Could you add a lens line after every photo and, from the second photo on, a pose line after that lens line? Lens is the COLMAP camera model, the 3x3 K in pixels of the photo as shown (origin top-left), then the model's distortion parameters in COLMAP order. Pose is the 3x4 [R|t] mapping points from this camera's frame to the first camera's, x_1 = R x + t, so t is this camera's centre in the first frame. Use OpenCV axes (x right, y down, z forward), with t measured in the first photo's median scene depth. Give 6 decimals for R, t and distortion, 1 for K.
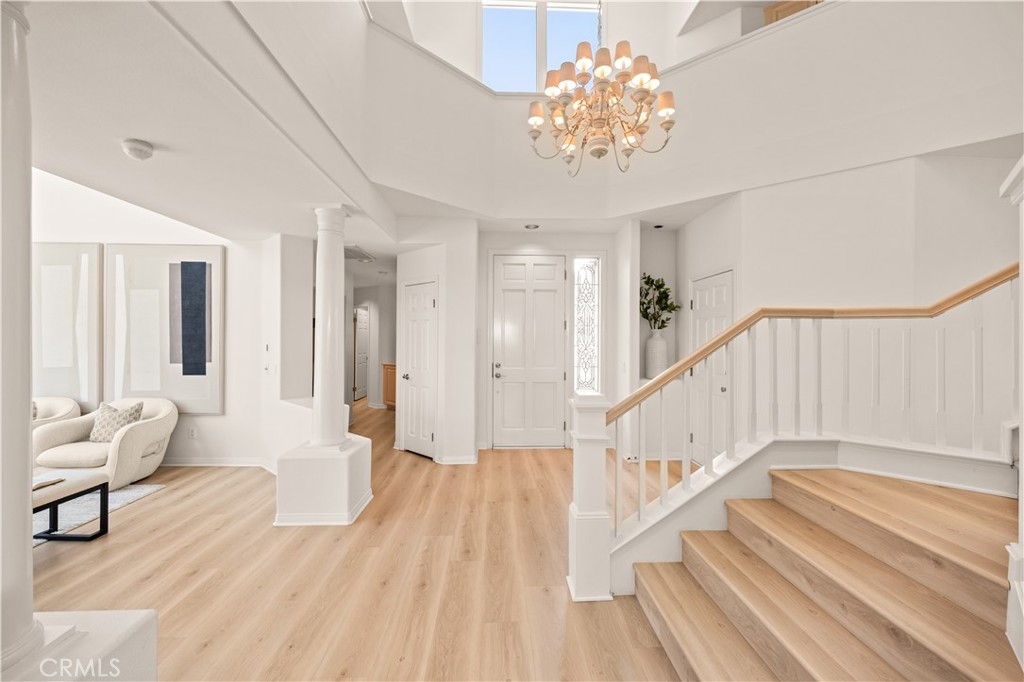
lens RADIAL K [[406.5, 0, 510.1], [0, 406.5, 340.9], [0, 0, 1]] dist [-0.009034, 0.000052]
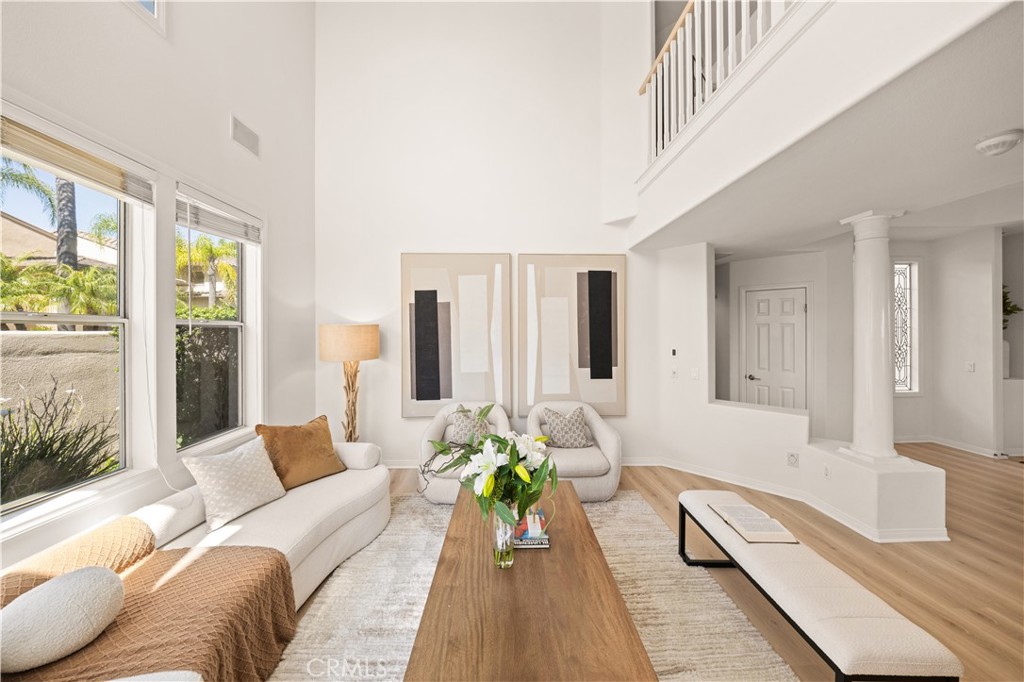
lens RADIAL K [[340.8, 0, 512.5], [0, 340.8, 332.5], [0, 0, 1]] dist [-0.008383, -0.000017]
pose [[0.999672, -0.005360, -0.025046, -0.994894], [0.005504, 0.999969, 0.005683, -0.042745], [0.025014, -0.005819, 0.999670, 0.111723]]
